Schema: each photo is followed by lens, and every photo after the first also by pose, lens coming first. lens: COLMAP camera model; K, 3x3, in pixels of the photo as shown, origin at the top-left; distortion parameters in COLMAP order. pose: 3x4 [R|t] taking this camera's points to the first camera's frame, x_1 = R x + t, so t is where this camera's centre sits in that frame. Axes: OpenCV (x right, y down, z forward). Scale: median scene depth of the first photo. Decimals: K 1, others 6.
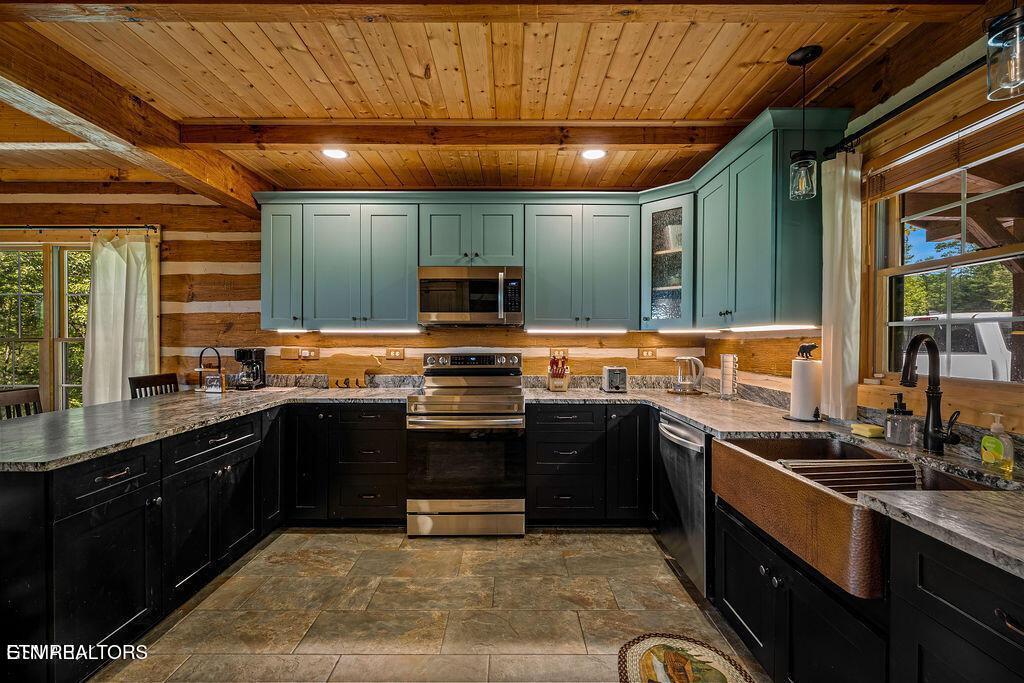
lens RADIAL K [[453.1, 0, 512.0], [0, 453.1, 341.5], [0, 0, 1]] dist [-0.001110, -0.000129]
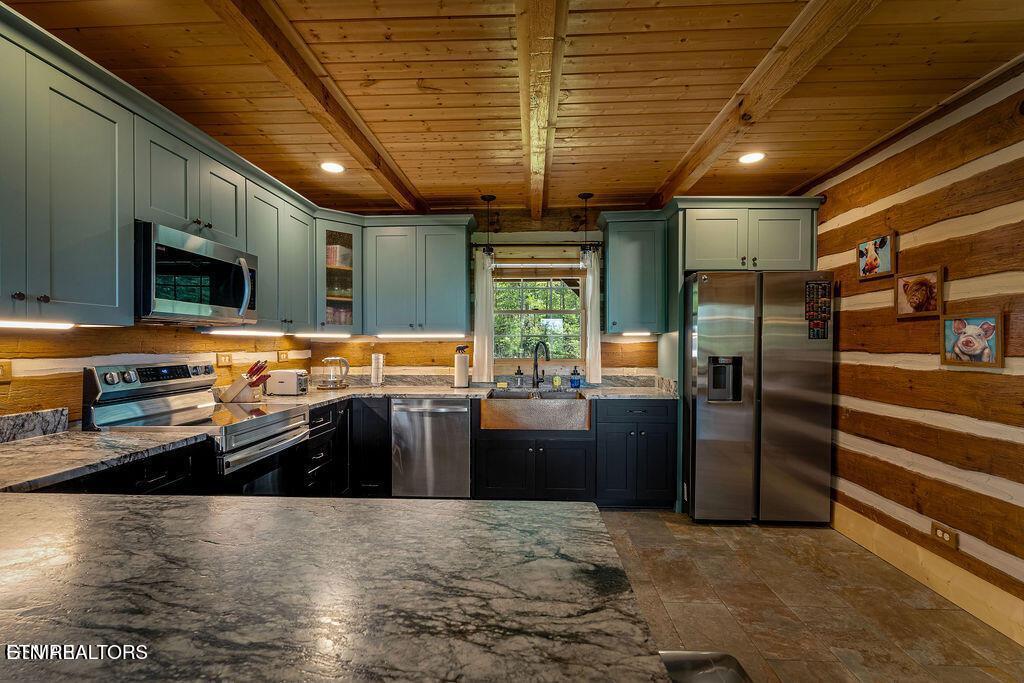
lens RADIAL K [[459.3, 0, 512.8], [0, 459.3, 351.2], [0, 0, 1]] dist [-0.000254, -0.000221]
pose [[0.045681, -0.016437, 0.998821, -0.782207], [0.001293, 0.999865, 0.016395, -0.002167], [-0.998955, 0.000543, 0.045696, 0.475894]]
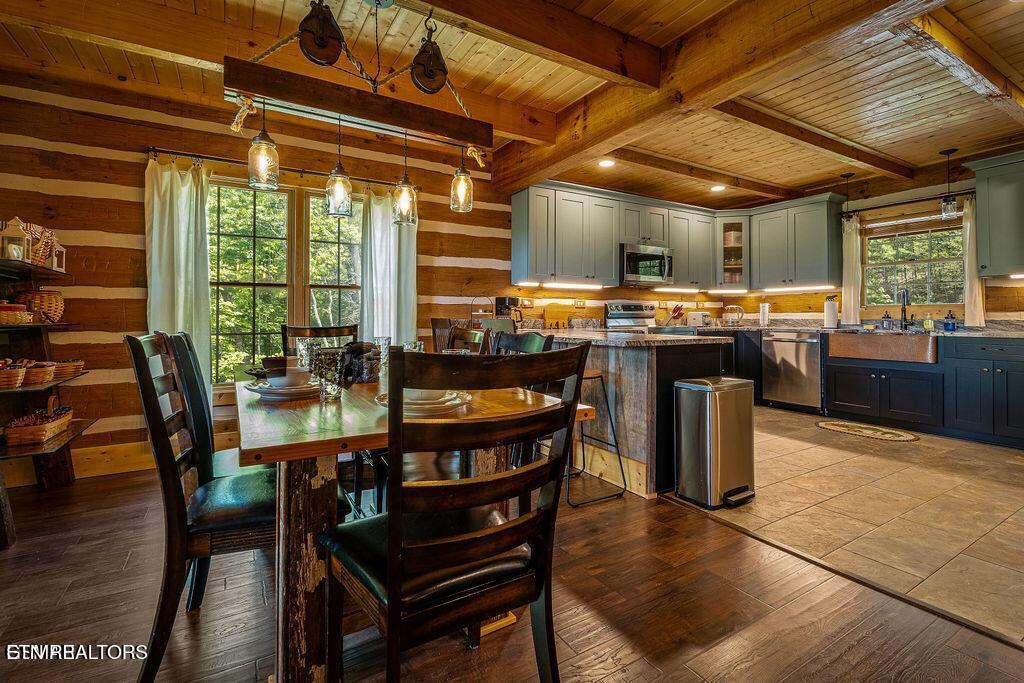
lens RADIAL K [[475.0, 0, 515.2], [0, 475.0, 308.4], [0, 0, 1]] dist [-0.000634, -0.000192]
pose [[0.853360, 0.006057, 0.521287, -1.290102], [0.003233, 0.999852, -0.016910, 0.071059], [-0.521312, 0.016116, 0.853214, -0.133968]]
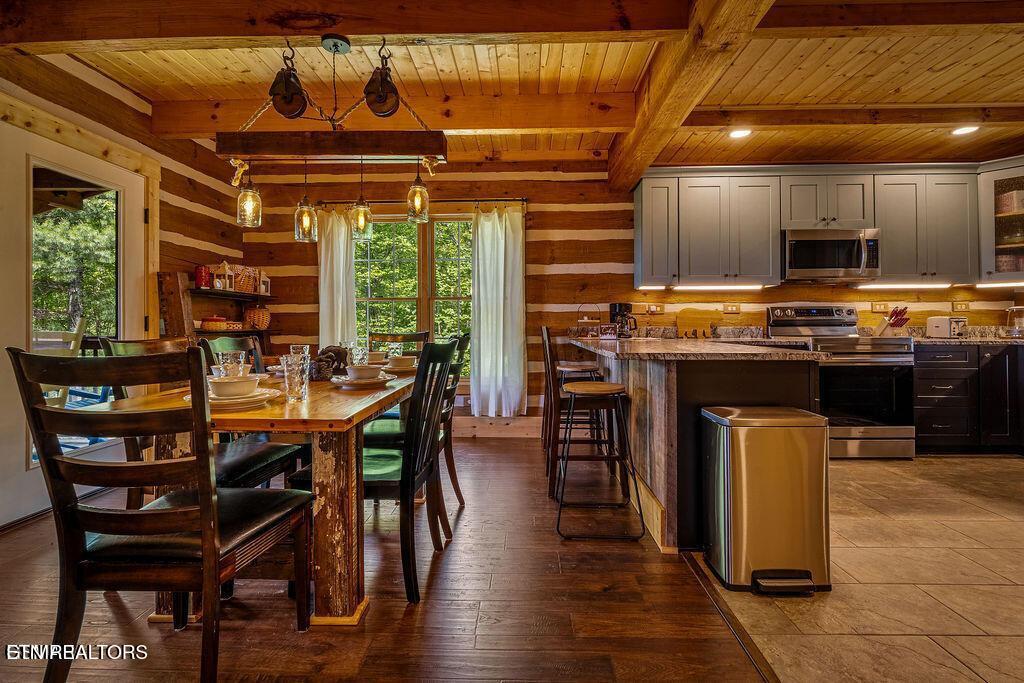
lens RADIAL K [[462.1, 0, 512.0], [0, 462.1, 320.4], [0, 0, 1]] dist [-0.003009, -0.000598]
pose [[0.999437, -0.005630, -0.033084, -0.848679], [0.005250, 0.999919, -0.011567, 0.074330], [0.033147, 0.011387, 0.999386, -0.192952]]
